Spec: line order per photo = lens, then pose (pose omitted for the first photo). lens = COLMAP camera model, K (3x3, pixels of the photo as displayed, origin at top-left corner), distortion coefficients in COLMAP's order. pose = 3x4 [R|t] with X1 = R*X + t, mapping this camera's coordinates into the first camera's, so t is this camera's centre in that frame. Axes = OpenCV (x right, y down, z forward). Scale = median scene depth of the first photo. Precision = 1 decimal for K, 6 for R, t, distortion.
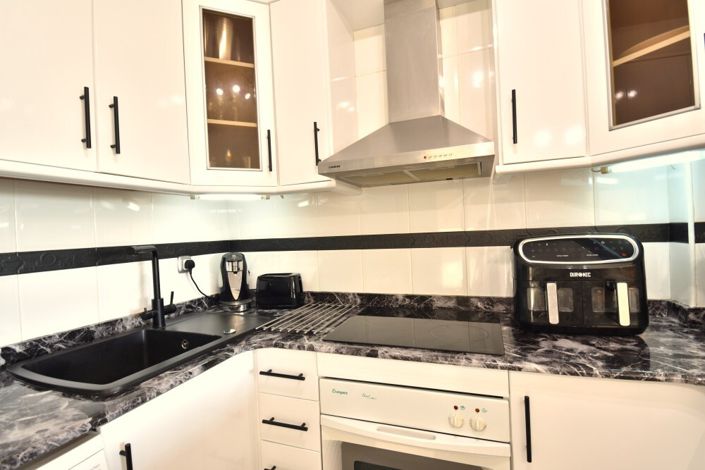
lens RADIAL K [[339.9, 0, 350.8], [0, 339.9, 232.2], [0, 0, 1]] dist [-0.004016, -0.000791]
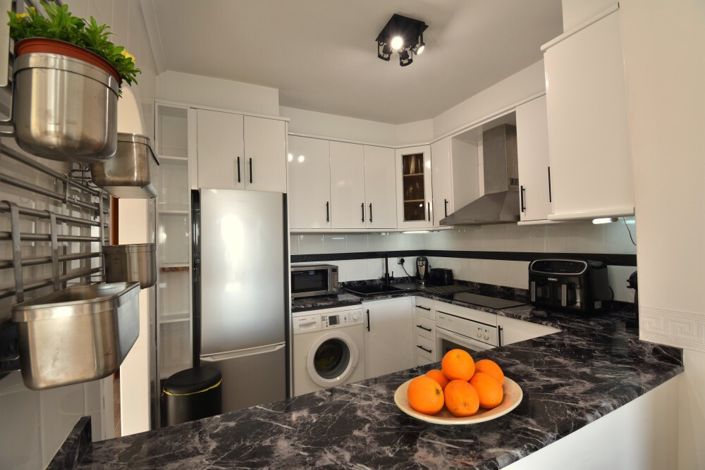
lens RADIAL K [[311.3, 0, 351.7], [0, 311.3, 235.3], [0, 0, 1]] dist [0.001984, -0.014895]
pose [[0.721680, 0.011736, -0.692128, 0.802118], [-0.008978, 0.999931, 0.007594, -0.097668], [0.692169, 0.000733, 0.721735, -0.811071]]
